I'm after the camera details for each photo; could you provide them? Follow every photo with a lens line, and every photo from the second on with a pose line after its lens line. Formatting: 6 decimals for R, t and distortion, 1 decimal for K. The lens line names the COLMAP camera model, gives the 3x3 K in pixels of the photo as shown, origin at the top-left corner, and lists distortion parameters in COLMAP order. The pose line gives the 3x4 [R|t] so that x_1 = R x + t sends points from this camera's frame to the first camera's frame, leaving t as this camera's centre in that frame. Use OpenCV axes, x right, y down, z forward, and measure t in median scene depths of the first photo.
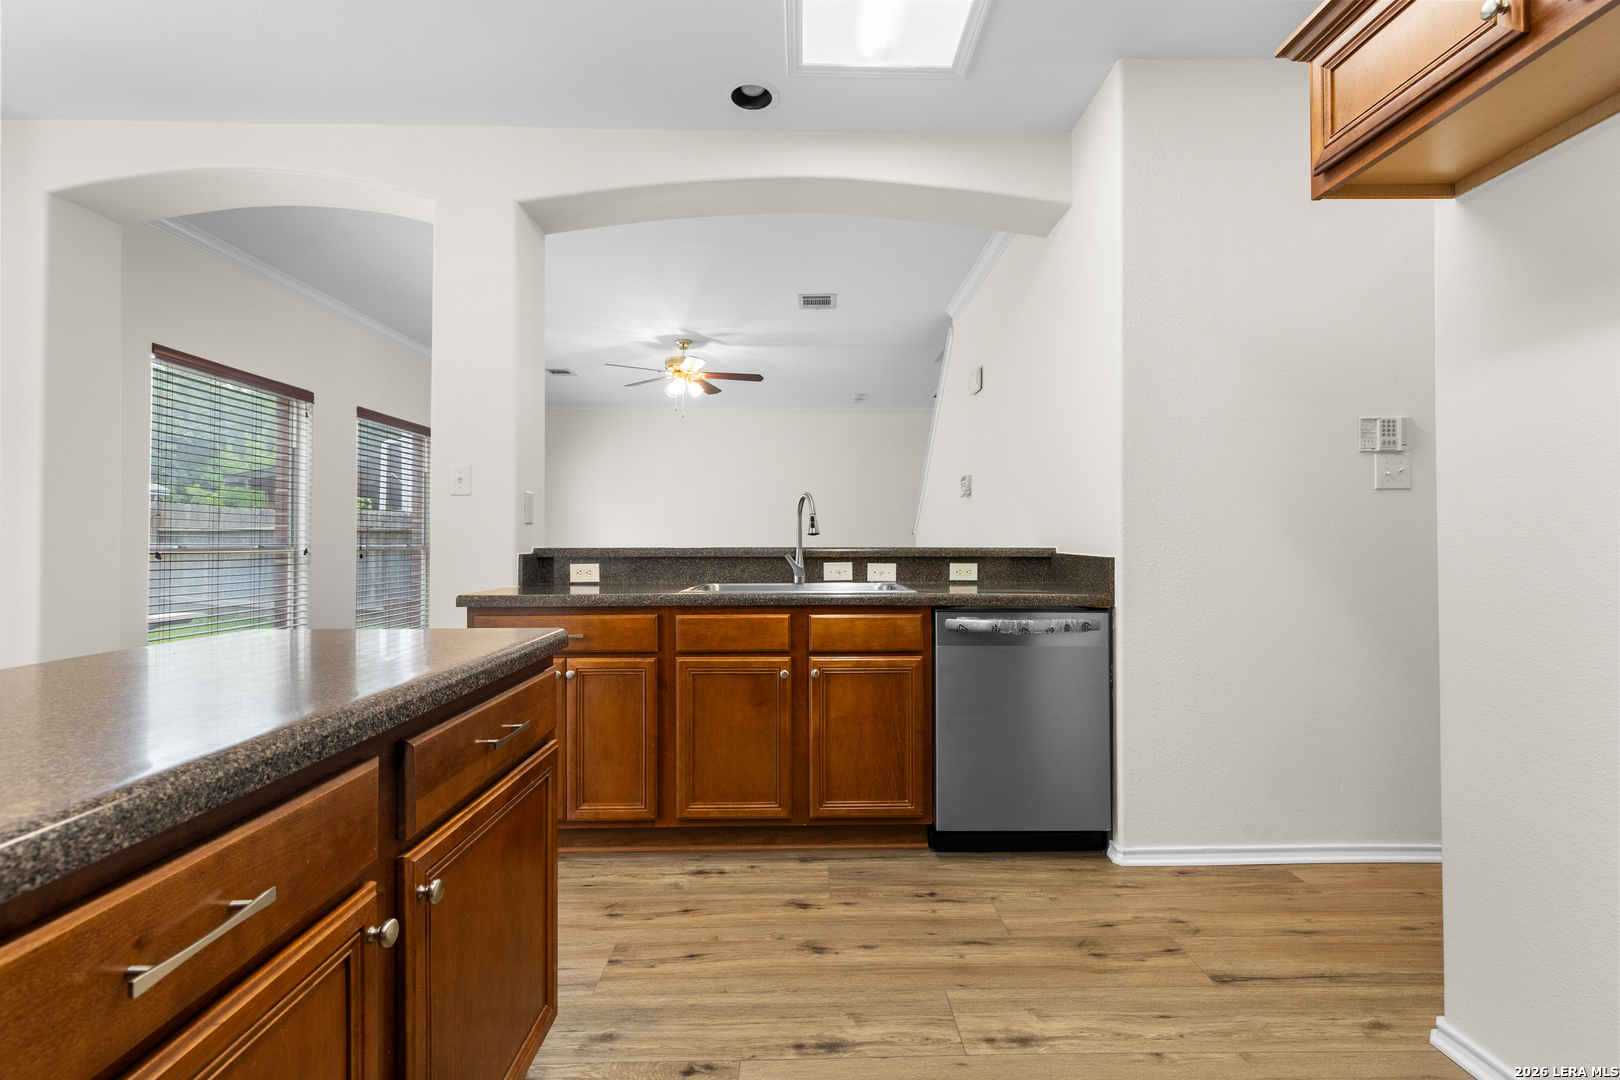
lens RADIAL K [[723.3, 0, 816.4], [0, 723.3, 534.0], [0, 0, 1]] dist [0.003411, -0.000373]
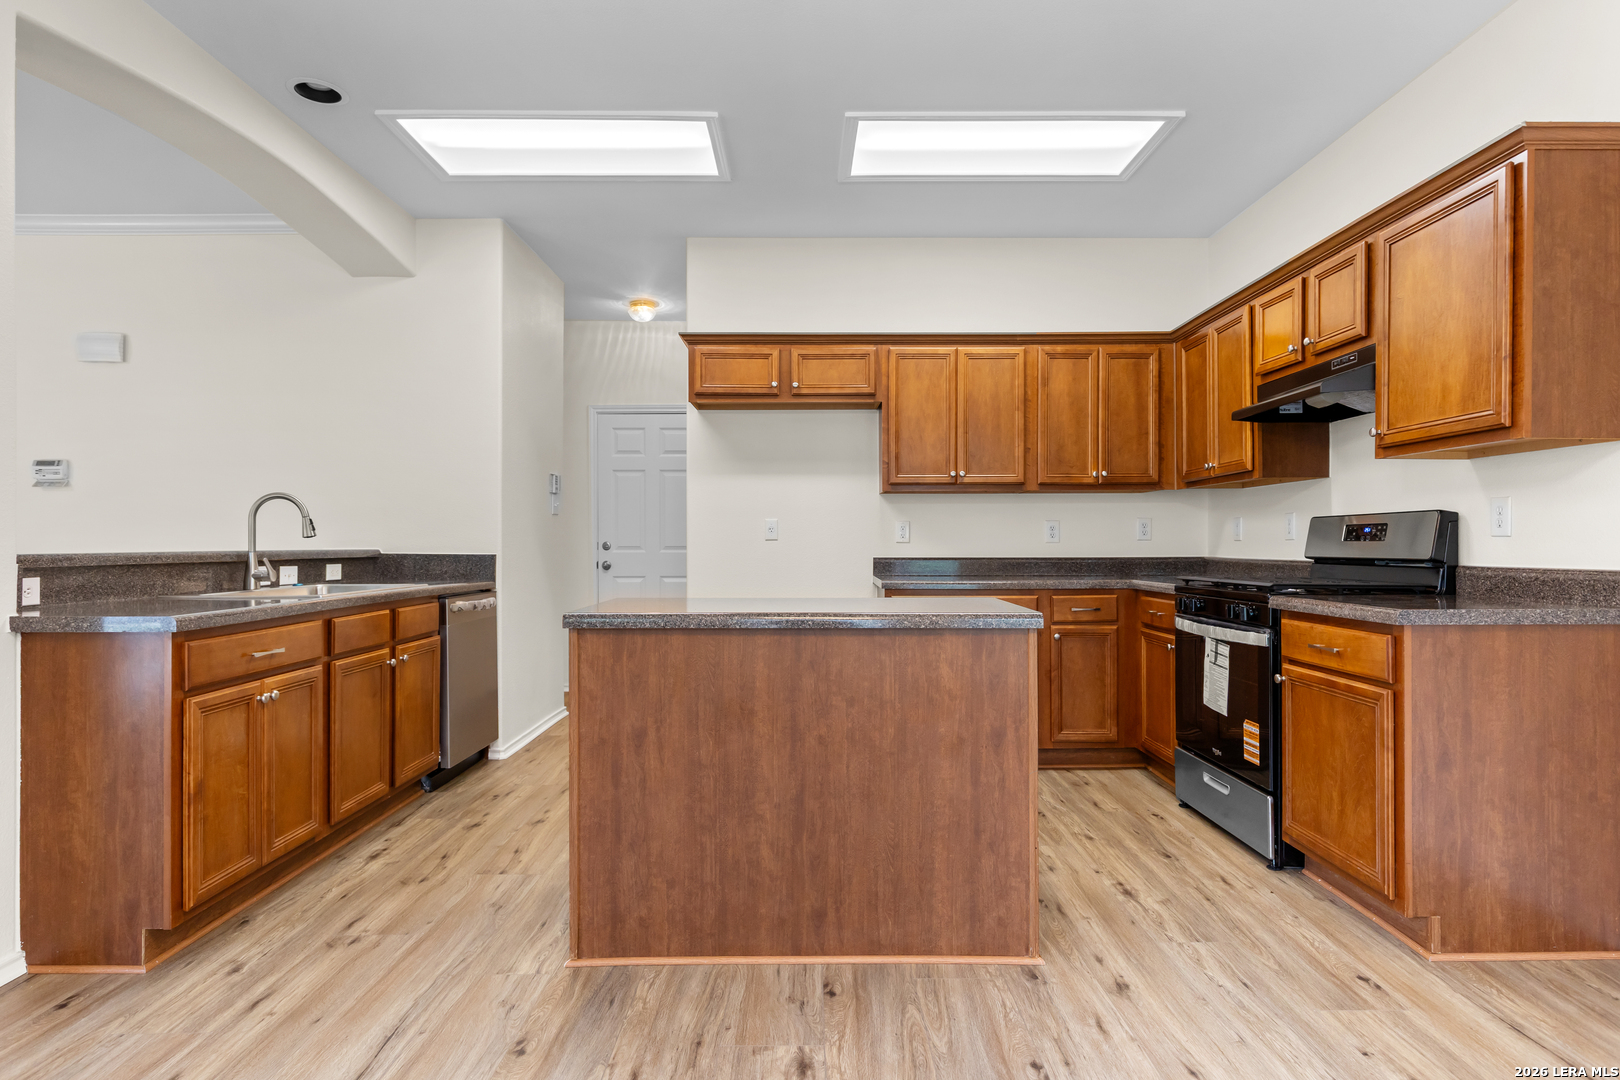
lens RADIAL K [[875.0, 0, 814.7], [0, 875.0, 542.3], [0, 0, 1]] dist [0.002370, 0.001219]
pose [[0.015117, 0.000364, 0.999886, -1.140245], [-0.009348, 0.999956, -0.000223, 0.001508], [-0.999842, -0.009344, 0.015120, 0.270504]]
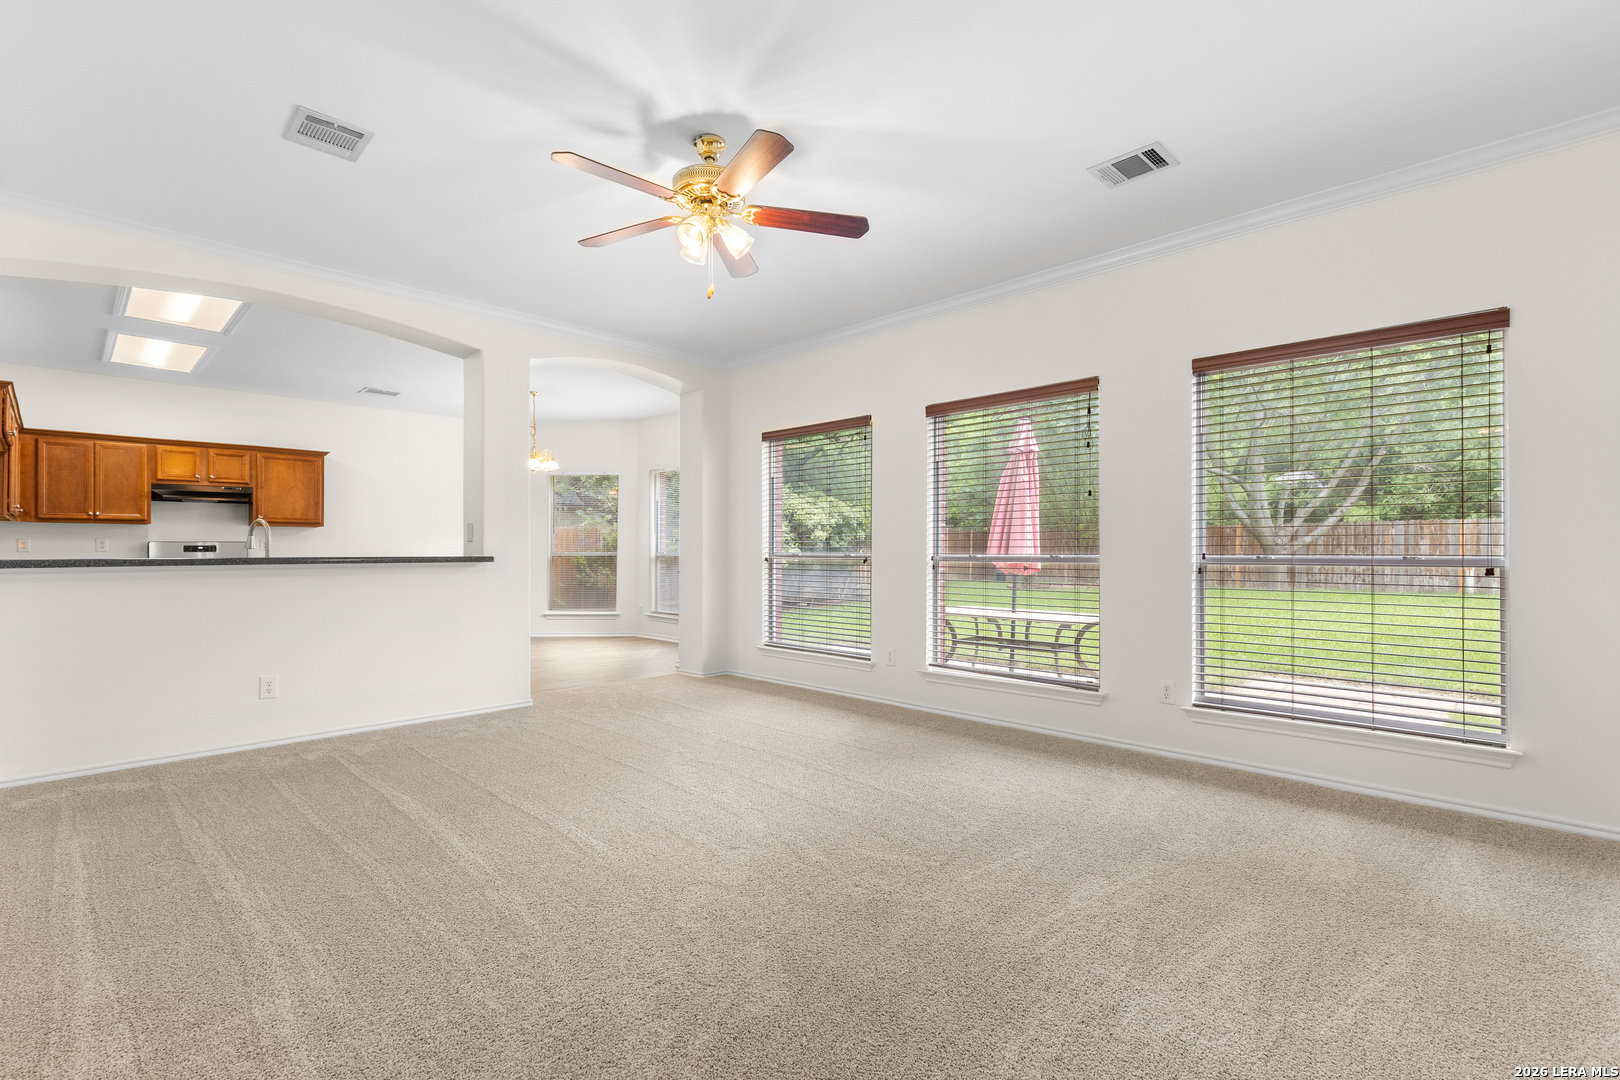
lens RADIAL K [[736.0, 0, 822.0], [0, 736.0, 549.8], [0, 0, 1]] dist [-0.000253, -0.000420]
pose [[-0.708016, 0.002677, -0.706192, 0.224461], [0.010702, 0.999919, -0.006939, 0.024603], [0.706116, -0.012470, -0.707987, 2.767358]]
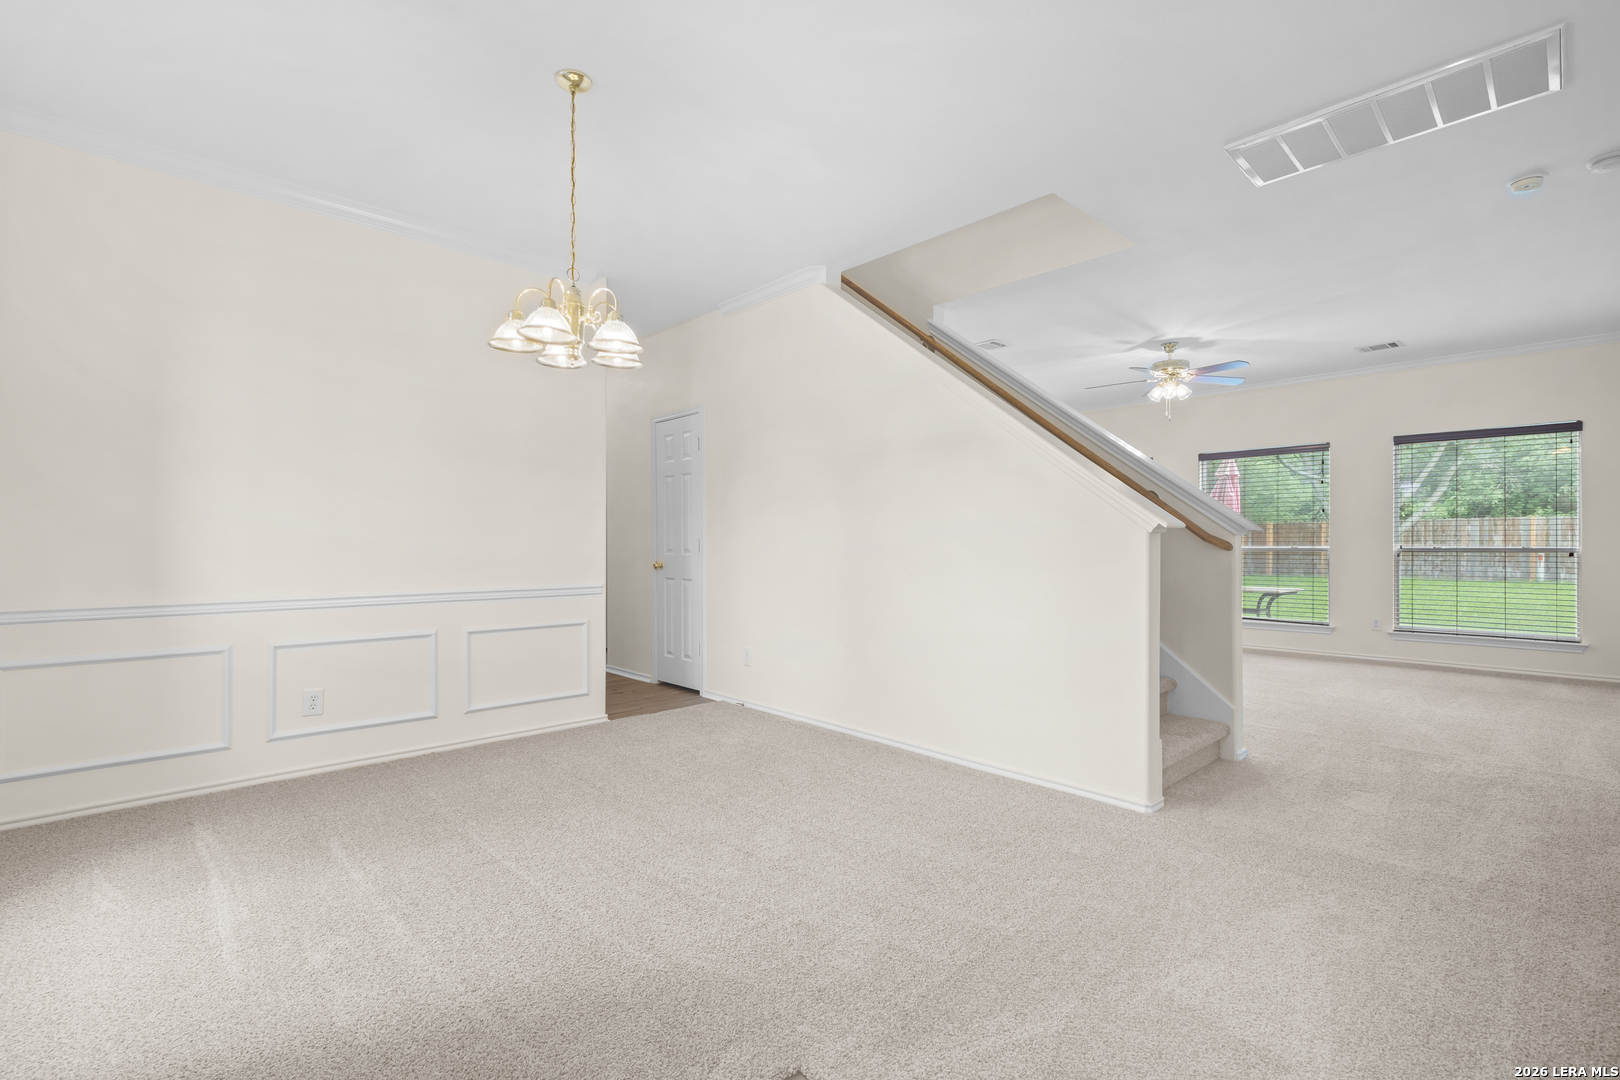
lens RADIAL K [[727.2, 0, 807.6], [0, 727.2, 537.1], [0, 0, 1]] dist [-0.000230, -0.000289]
pose [[-0.749479, -0.003577, -0.662019, 1.712395], [0.006575, 0.999896, -0.012845, 0.021124], [0.661996, -0.013980, -0.749377, 2.803090]]
